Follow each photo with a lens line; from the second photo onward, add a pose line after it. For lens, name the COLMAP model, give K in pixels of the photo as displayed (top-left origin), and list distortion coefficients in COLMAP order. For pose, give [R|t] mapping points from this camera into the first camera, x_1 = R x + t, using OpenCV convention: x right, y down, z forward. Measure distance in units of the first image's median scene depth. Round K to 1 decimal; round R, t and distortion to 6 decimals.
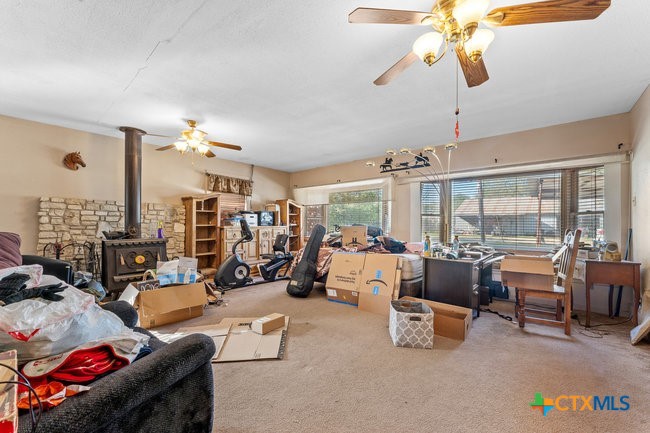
lens RADIAL K [[266.4, 0, 323.5], [0, 266.4, 220.2], [0, 0, 1]] dist [-0.002275, 0.000637]
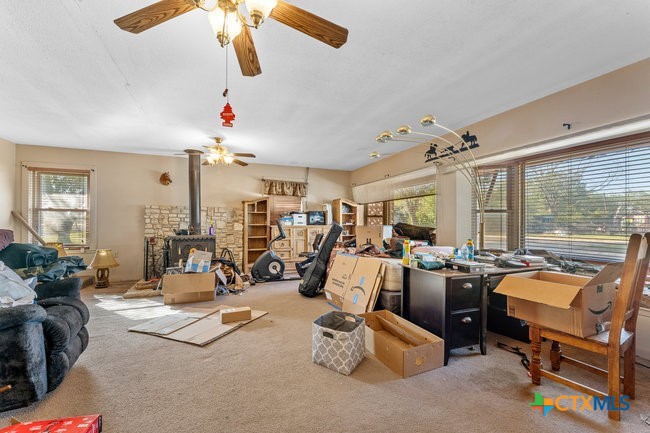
lens RADIAL K [[266.4, 0, 325.7], [0, 266.4, 221.2], [0, 0, 1]] dist [-0.002275, 0.000637]
pose [[0.882439, -0.005386, -0.470396, 0.438679], [0.008251, 0.999958, 0.004029, 0.002269], [0.470354, -0.007436, 0.882446, 0.147626]]
